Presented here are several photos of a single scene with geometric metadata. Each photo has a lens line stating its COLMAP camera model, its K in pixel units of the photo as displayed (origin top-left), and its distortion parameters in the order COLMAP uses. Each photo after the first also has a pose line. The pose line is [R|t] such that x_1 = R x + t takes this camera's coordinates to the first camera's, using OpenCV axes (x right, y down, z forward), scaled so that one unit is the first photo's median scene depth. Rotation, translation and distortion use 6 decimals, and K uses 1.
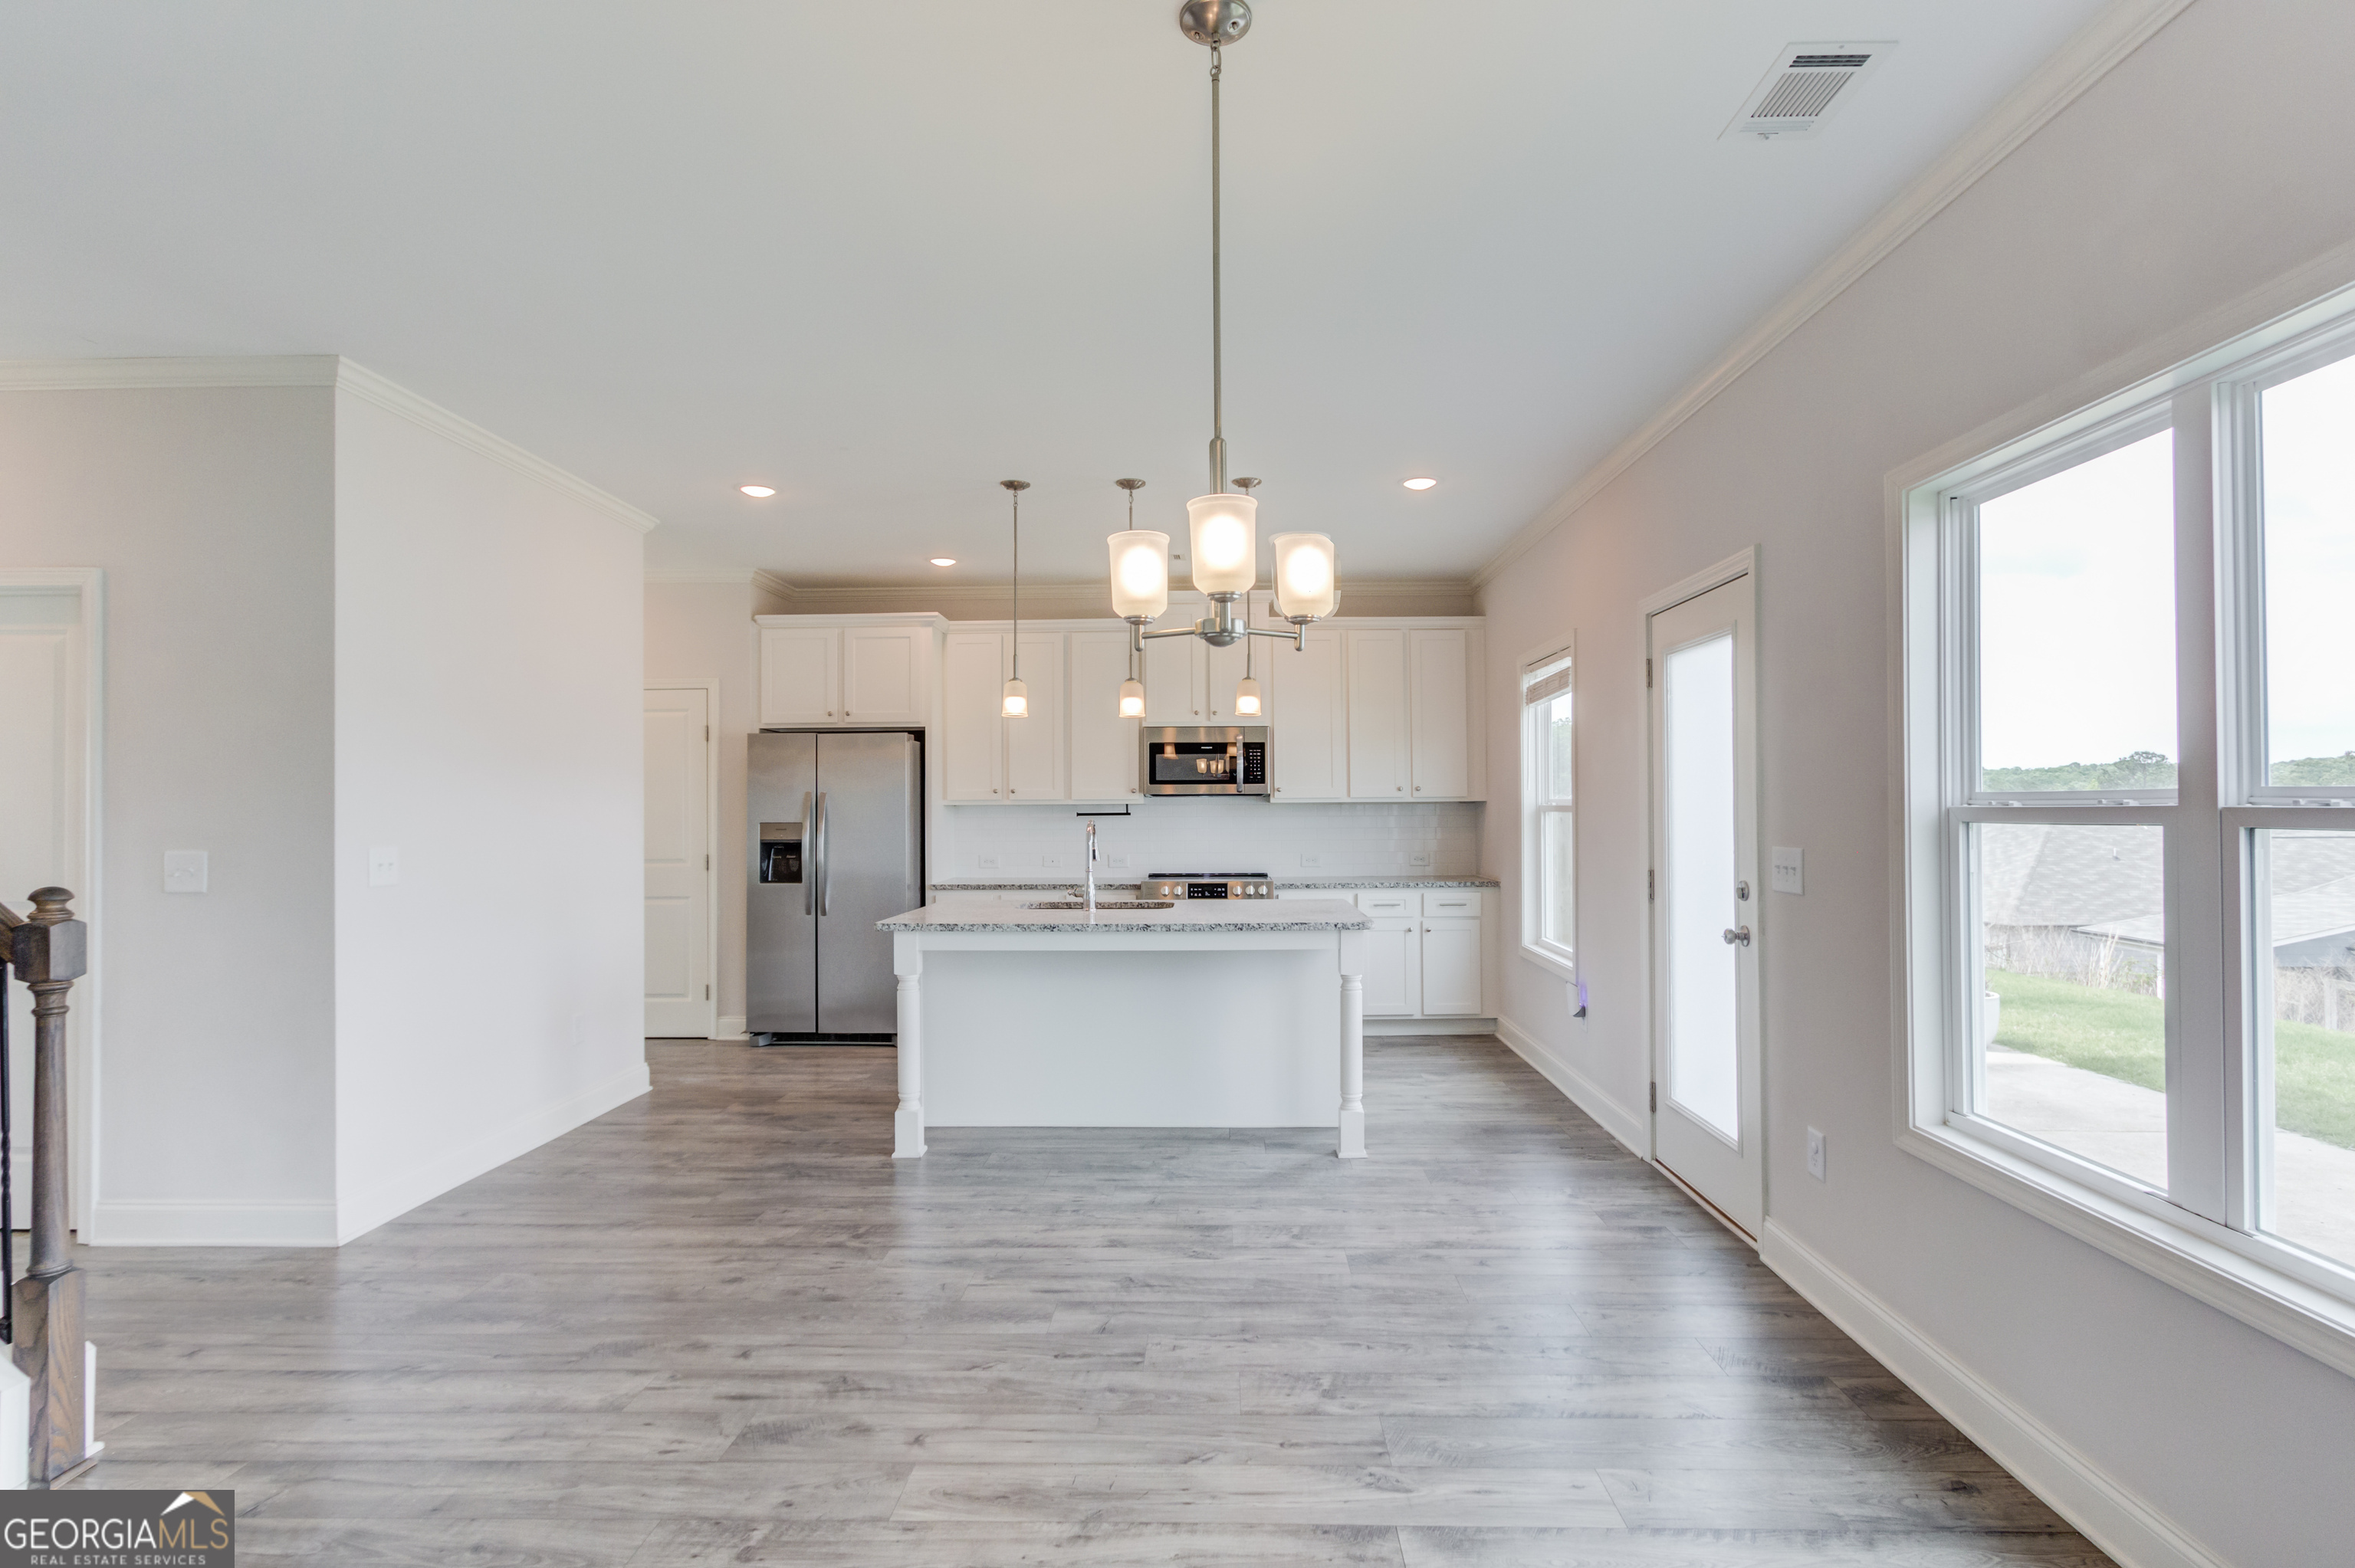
lens RADIAL K [[1187.0, 0, 1243.6], [0, 1187.0, 794.3], [0, 0, 1]] dist [0.000622, 0.001461]
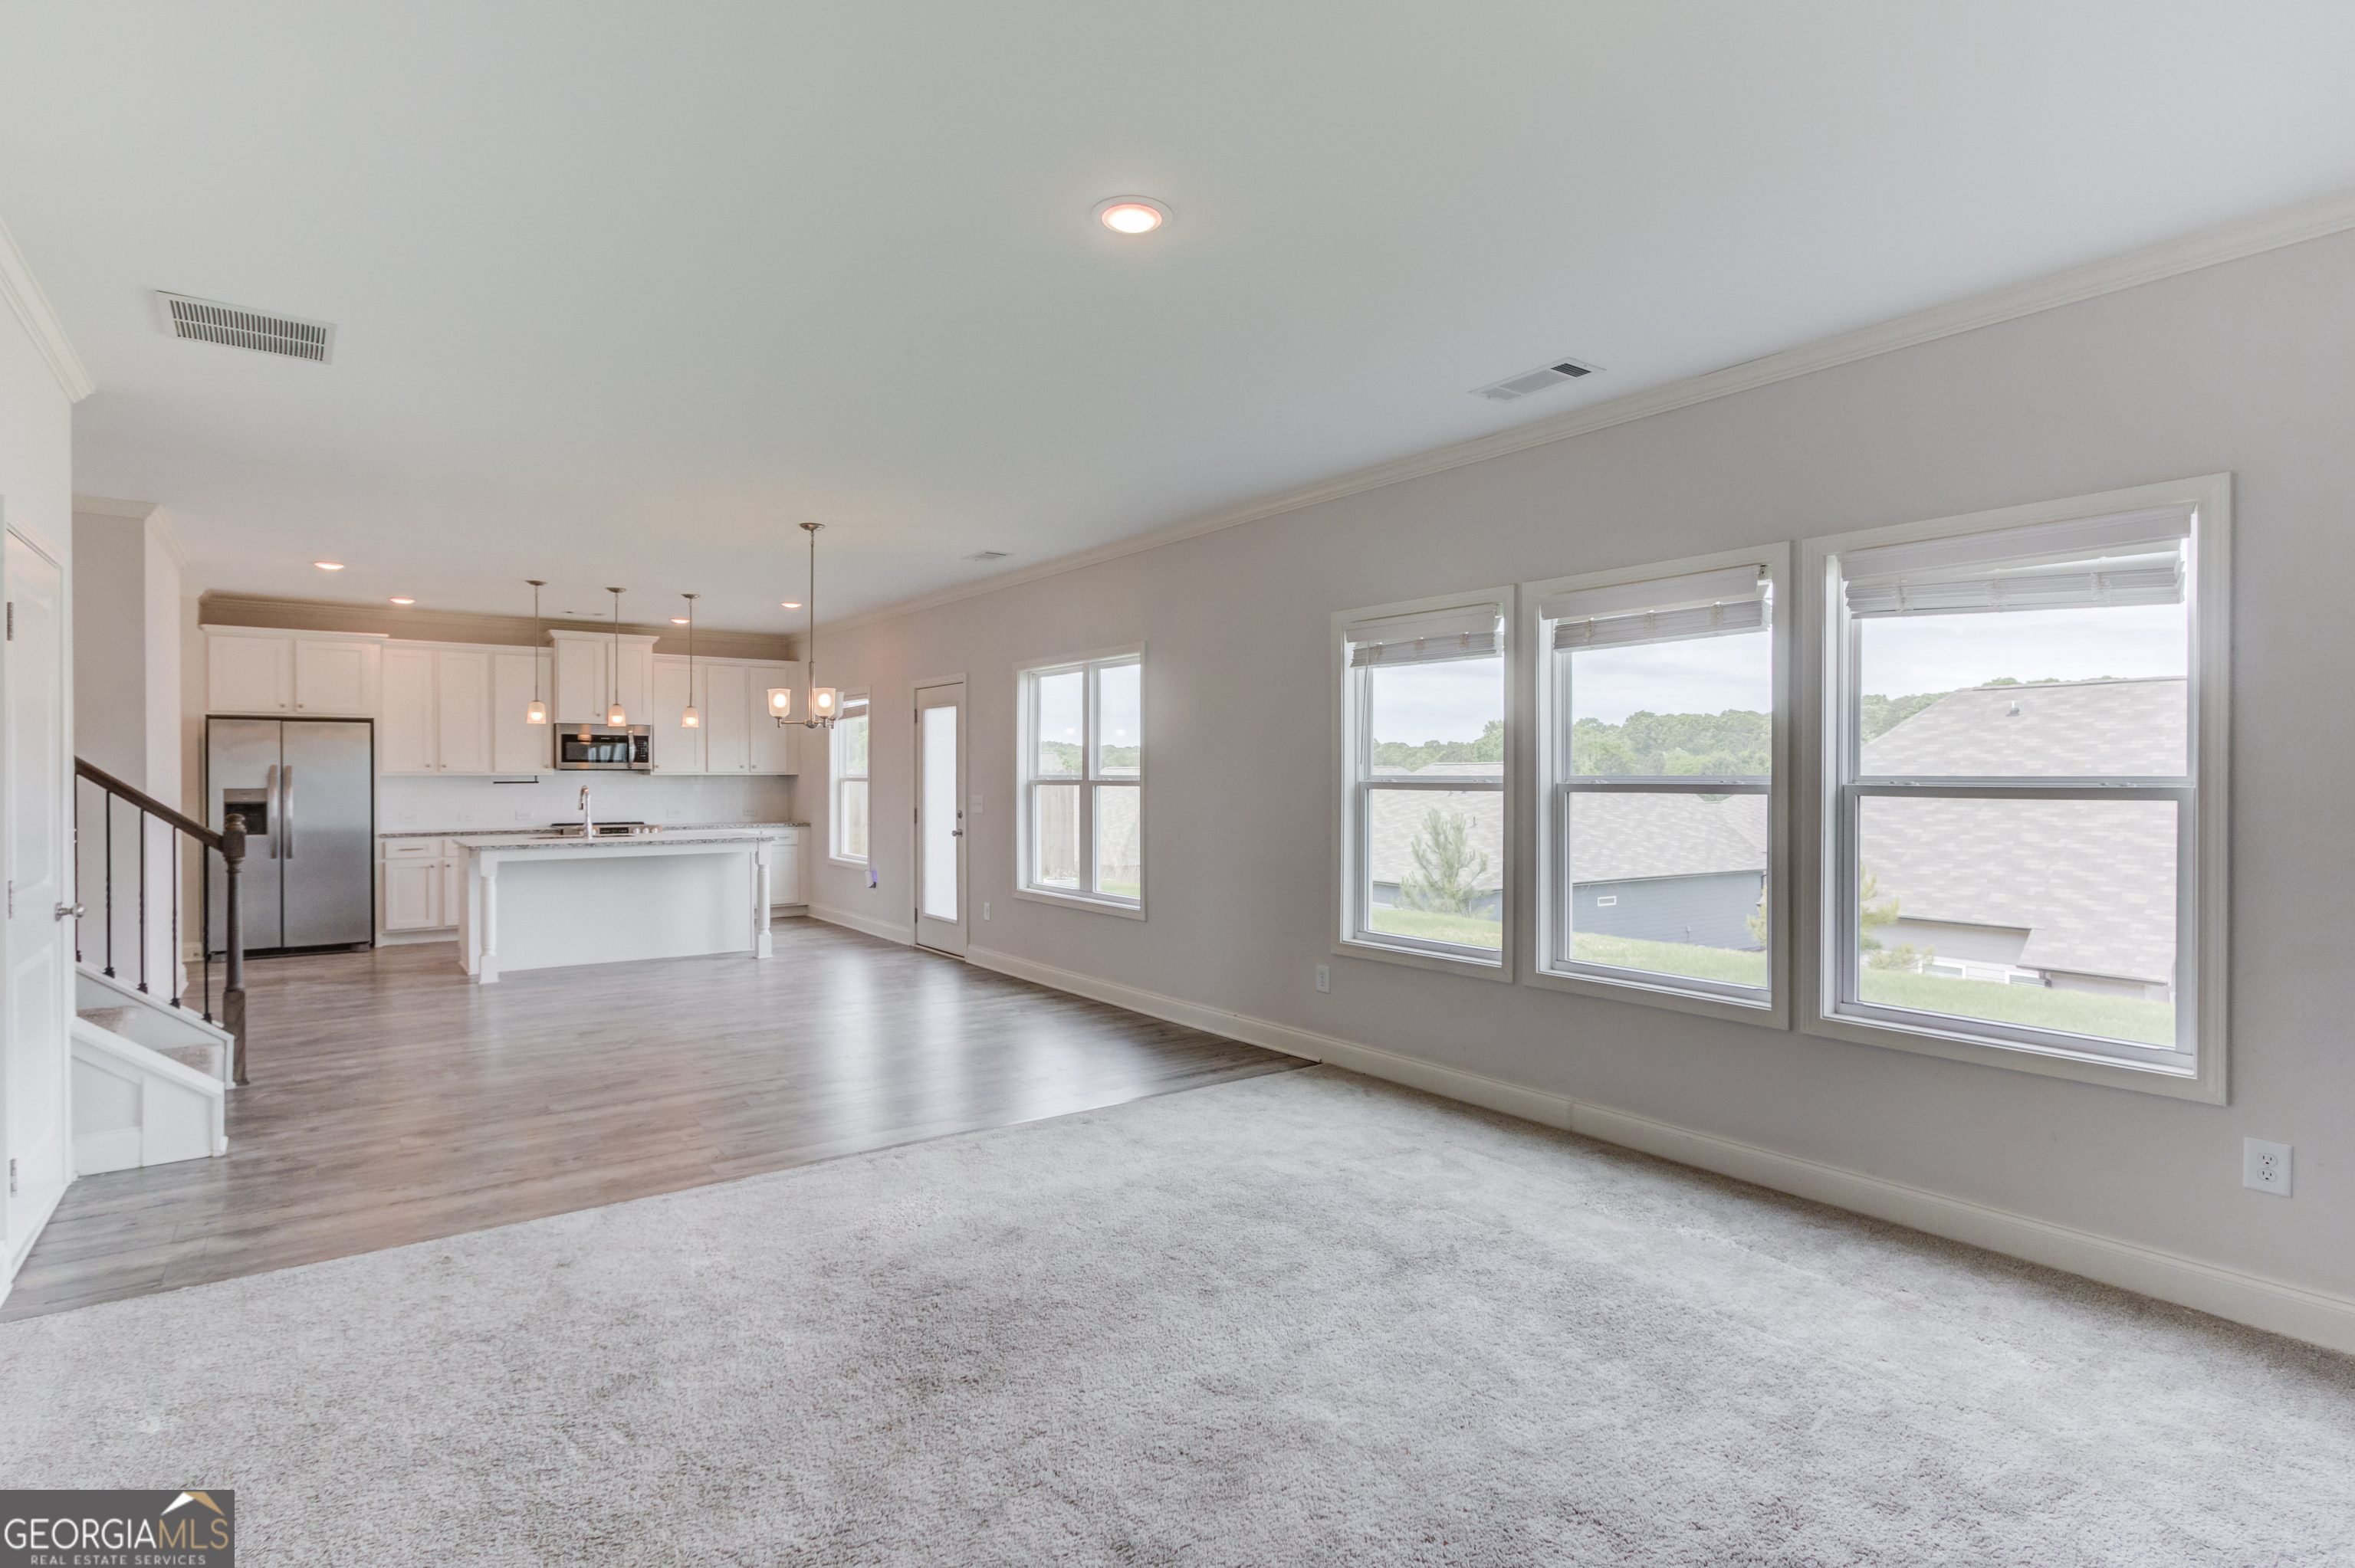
lens RADIAL K [[1145.1, 0, 1284.5], [0, 1145.1, 780.9], [0, 0, 1]] dist [-0.011243, 0.005495]
pose [[0.757826, 0.002321, 0.652453, -0.378857], [-0.010757, 0.999902, 0.008937, -0.008804], [-0.652369, -0.013791, 0.757776, -0.757762]]
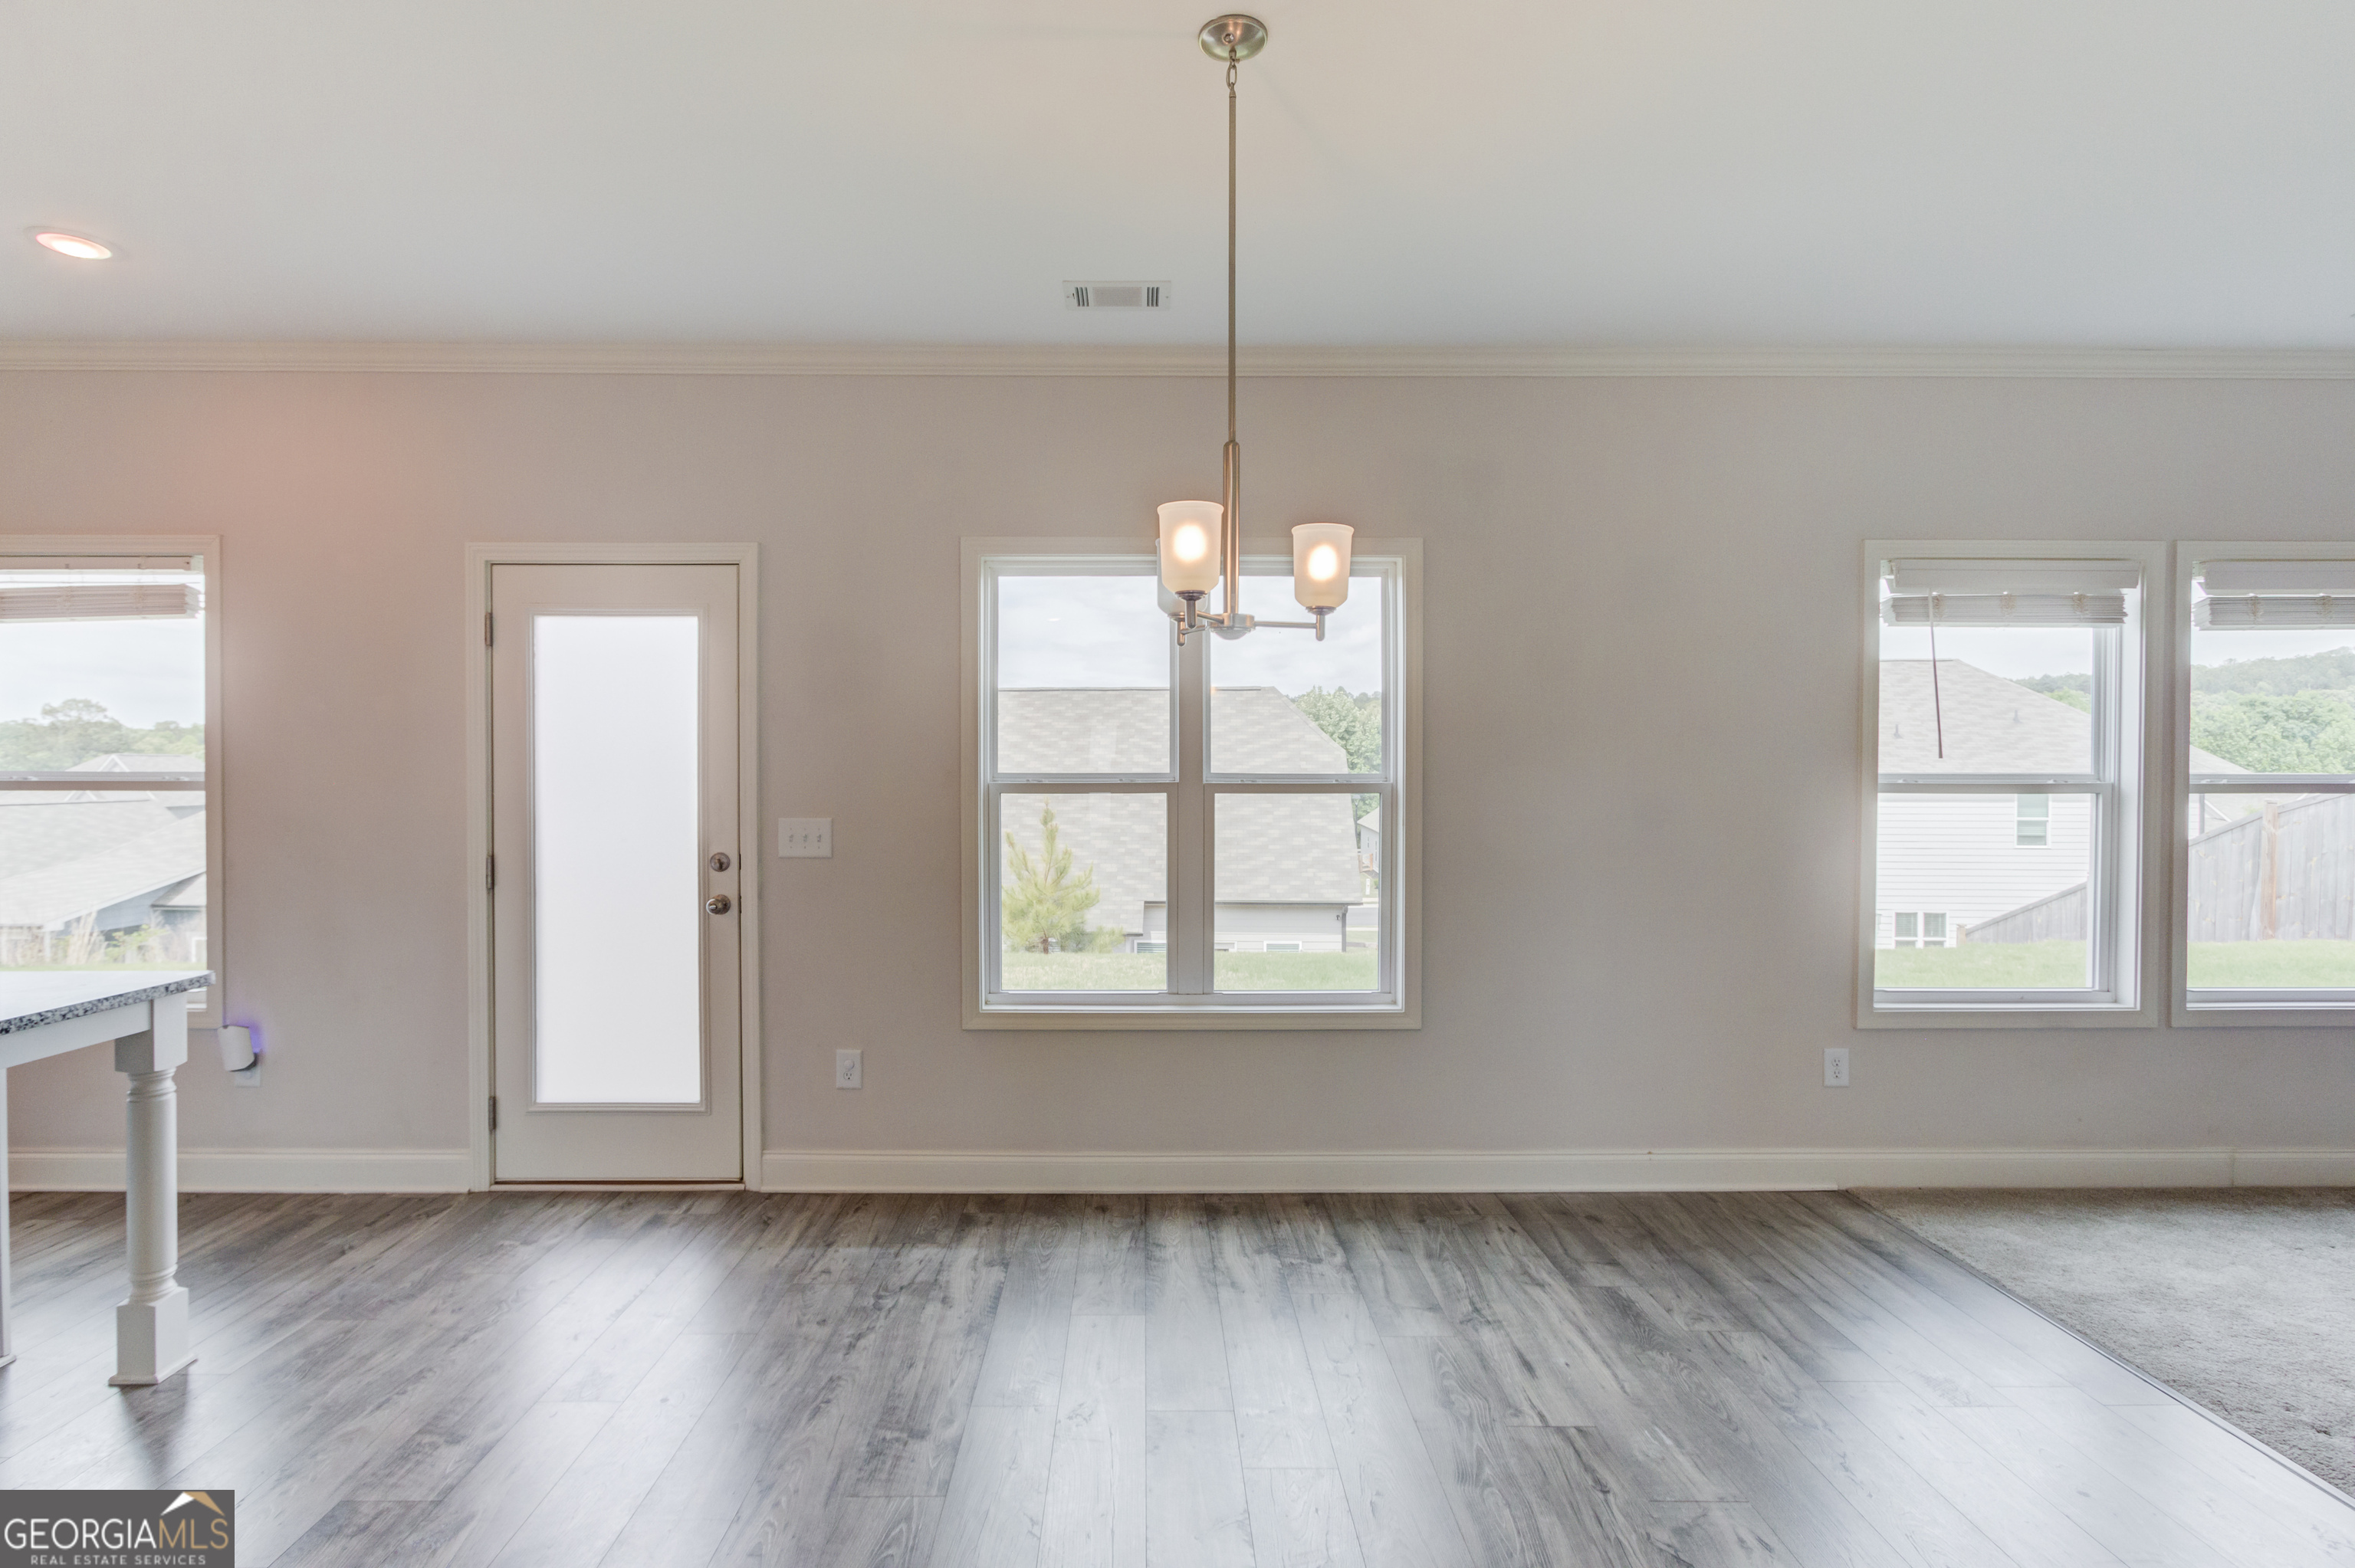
lens RADIAL K [[1145.1, 0, 1139.9], [0, 1145.1, 774.0], [0, 0, 1]] dist [-0.011243, 0.005495]
pose [[-0.014776, -0.001759, 0.999889, -0.382102], [-0.010900, 0.999939, 0.001598, -0.001709], [-0.999831, -0.010875, -0.014795, 0.407436]]
